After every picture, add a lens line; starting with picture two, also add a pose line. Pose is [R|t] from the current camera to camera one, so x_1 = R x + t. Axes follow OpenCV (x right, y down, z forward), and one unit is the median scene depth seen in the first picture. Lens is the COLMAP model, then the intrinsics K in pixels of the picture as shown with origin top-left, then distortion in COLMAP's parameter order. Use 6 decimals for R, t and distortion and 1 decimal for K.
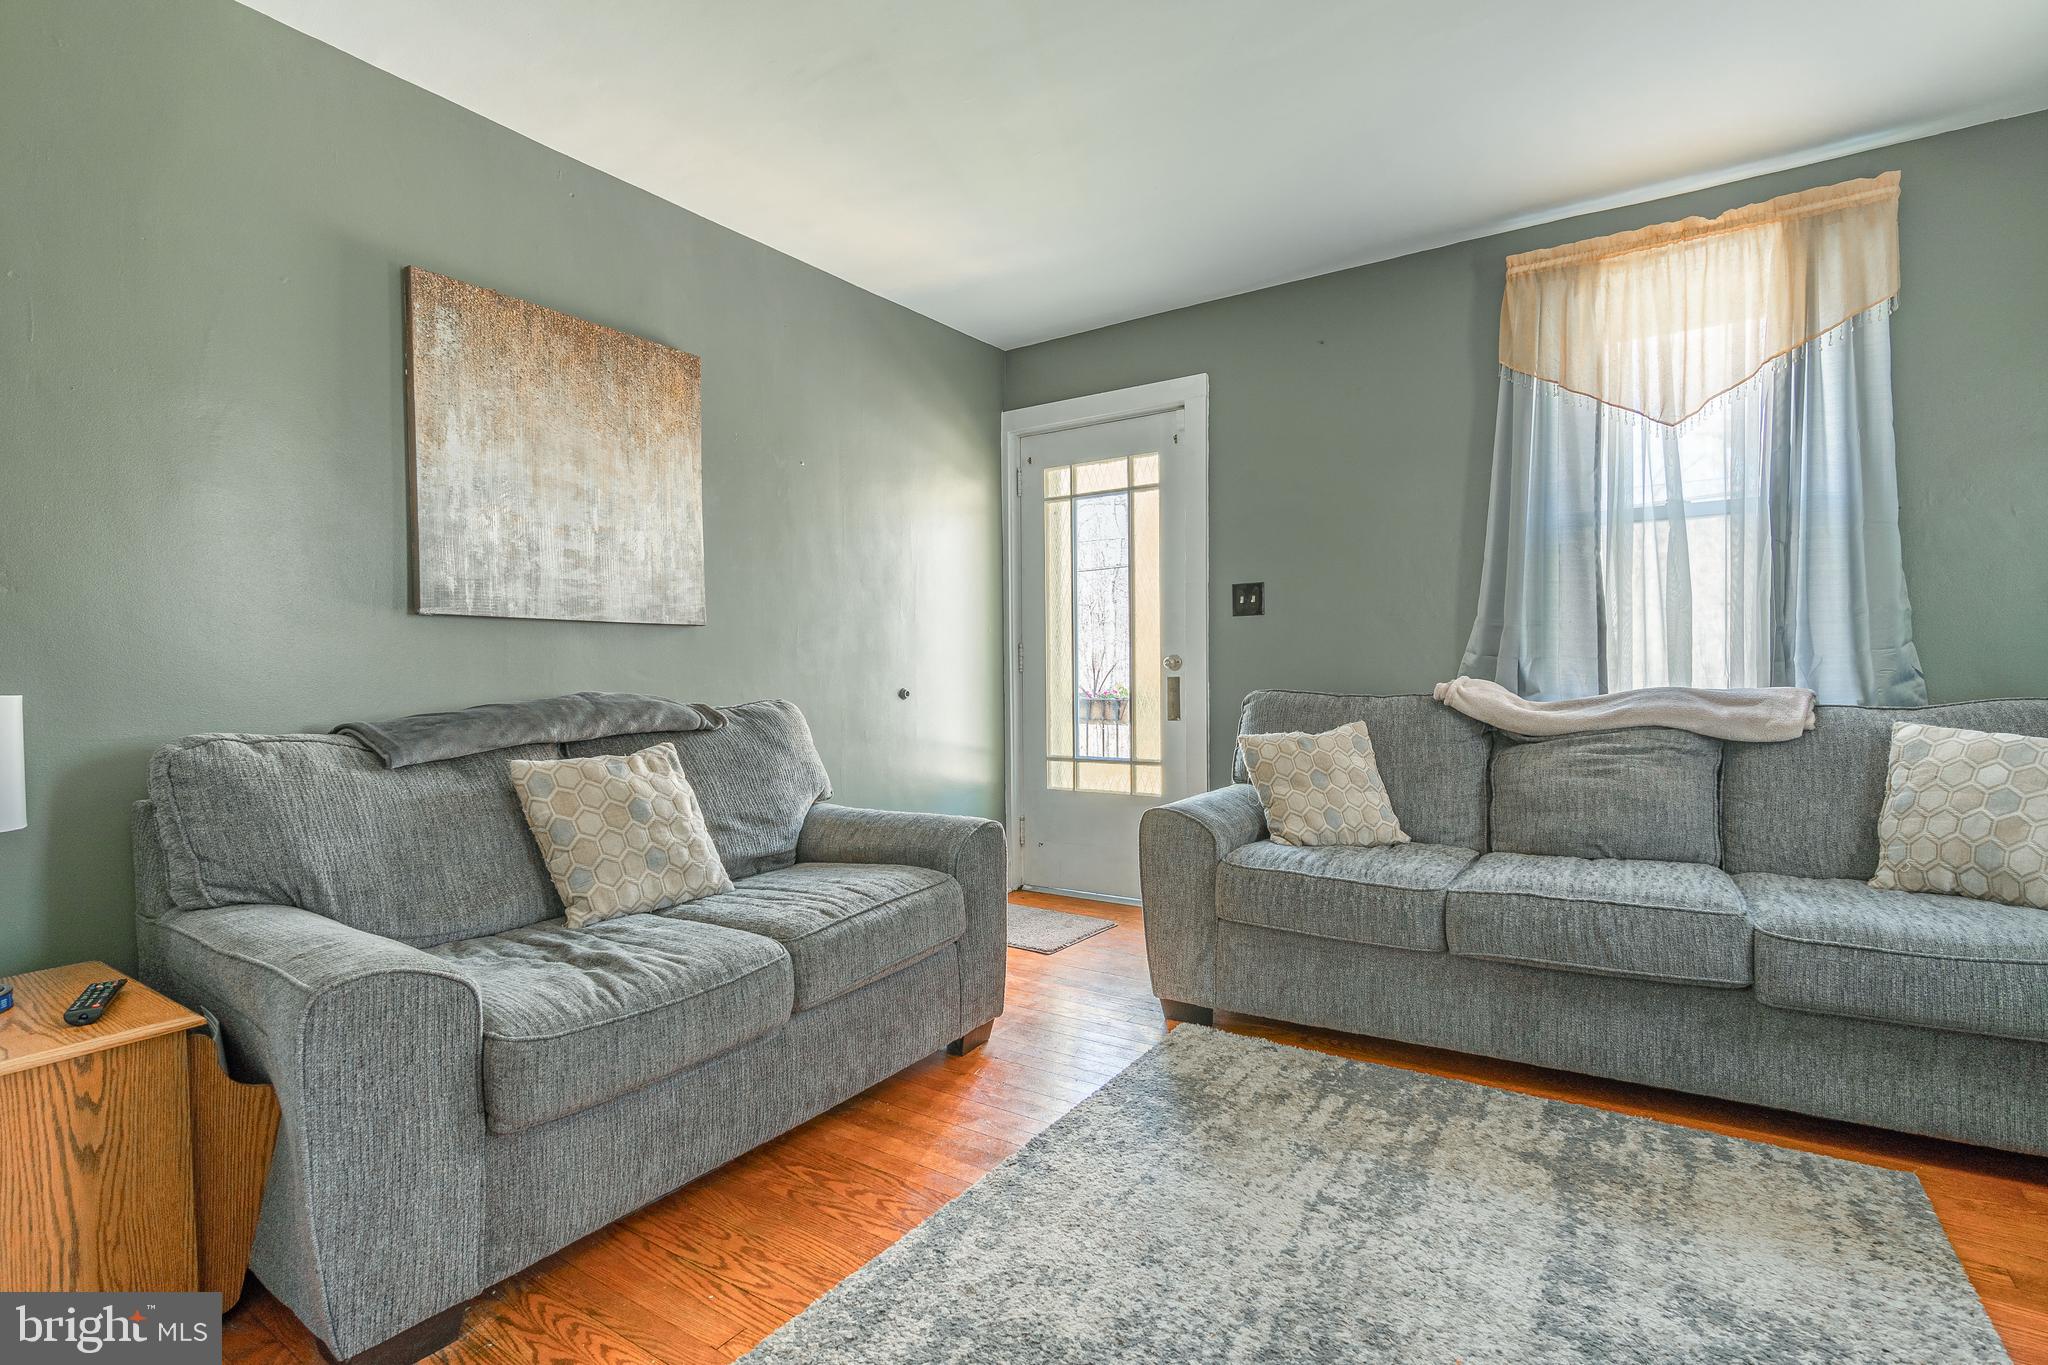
lens RADIAL K [[953.7, 0, 1015.2], [0, 953.7, 691.4], [0, 0, 1]] dist [-0.007831, 0.000143]
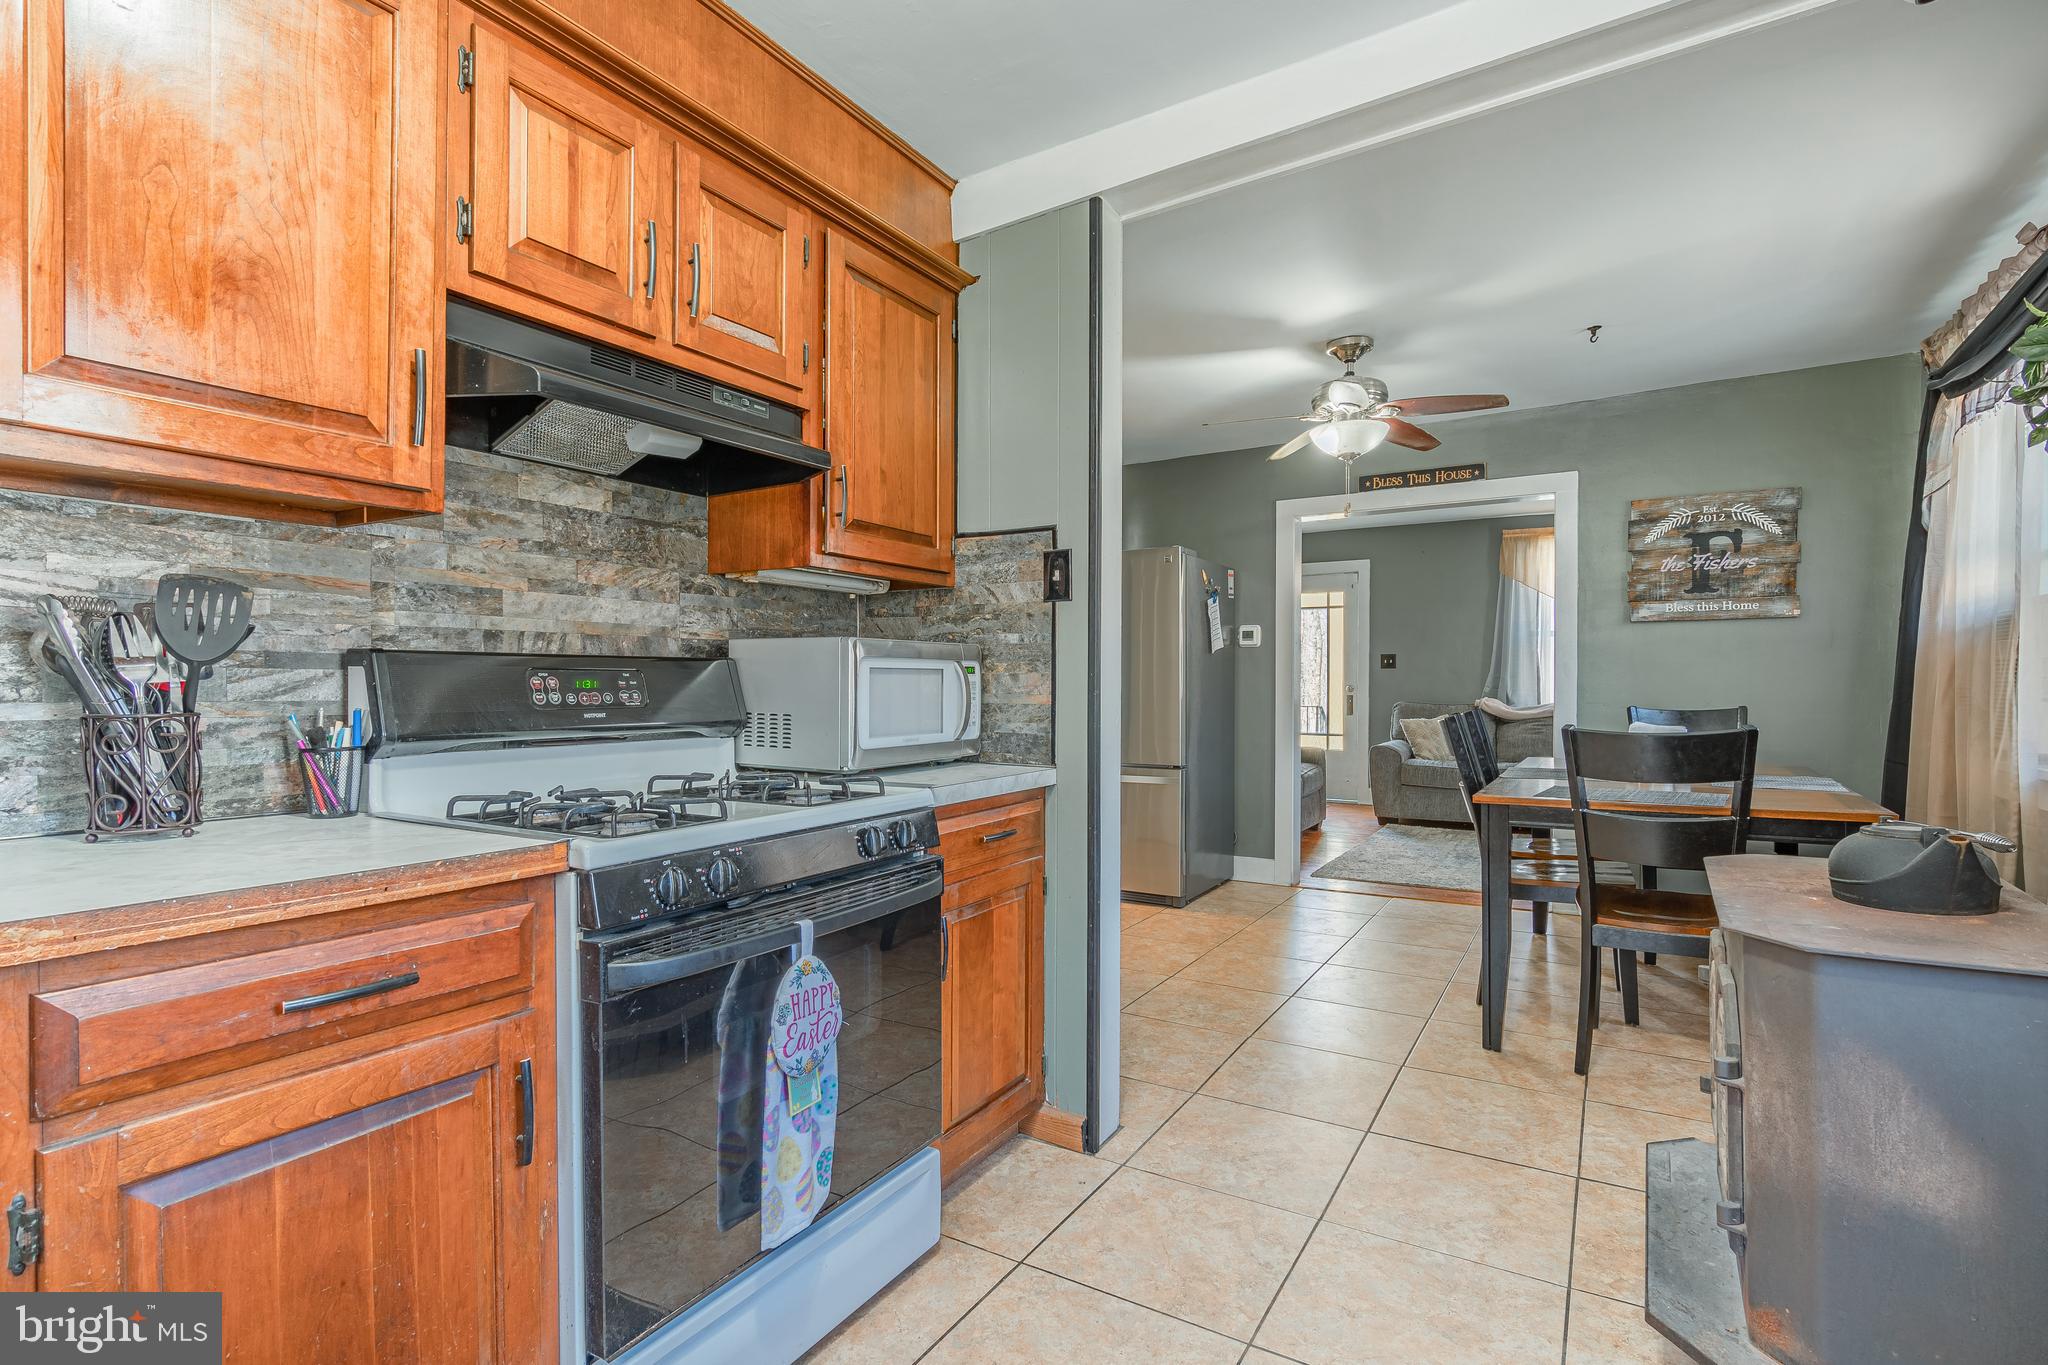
lens RADIAL K [[949.7, 0, 1061.1], [0, 949.7, 686.1], [0, 0, 1]] dist [-0.000214, 0.000159]
pose [[0.997893, 0.011278, 0.063890, -0.763328], [-0.010436, 0.999854, -0.013507, 0.000408], [-0.064033, 0.012812, 0.997866, -1.353139]]
